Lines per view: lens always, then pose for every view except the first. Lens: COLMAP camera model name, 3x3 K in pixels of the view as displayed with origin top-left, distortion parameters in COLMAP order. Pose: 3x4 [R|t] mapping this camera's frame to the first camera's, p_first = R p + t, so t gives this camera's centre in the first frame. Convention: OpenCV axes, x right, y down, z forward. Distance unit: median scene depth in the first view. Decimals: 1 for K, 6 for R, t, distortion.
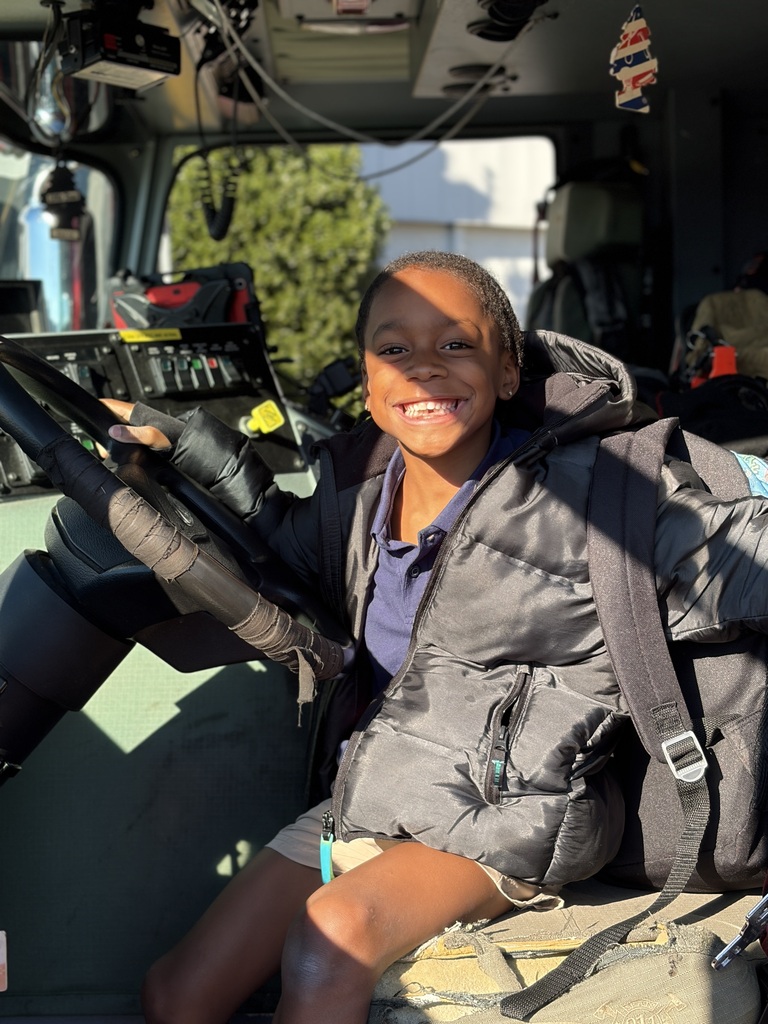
lens RADIAL K [[1595.3, 0, 384.0], [0, 1595.3, 512.0], [0, 0, 1]] dist [0.058979, -0.918790]
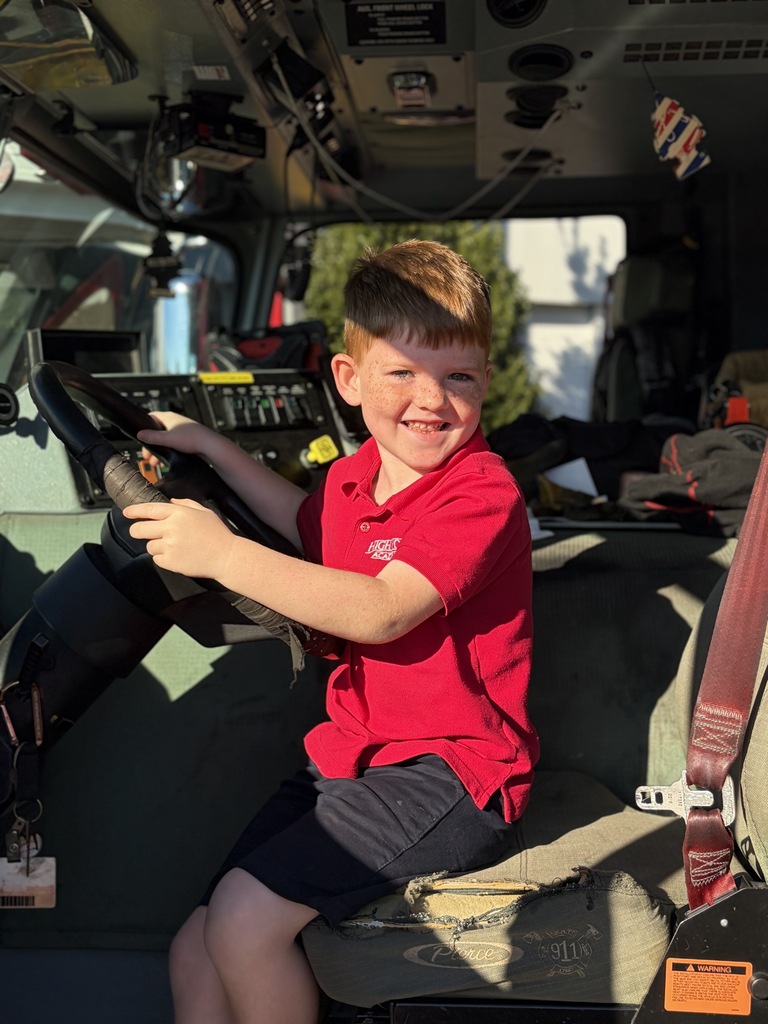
lens RADIAL K [[1533.8, 0, 384.0], [0, 1533.8, 512.0], [0, 0, 1]] dist [0.004409, -0.885629]
pose [[0.992863, 0.022057, -0.117201, 0.100218], [-0.027805, 0.998478, -0.047631, 0.036747], [0.115972, 0.050550, 0.991965, -0.094316]]
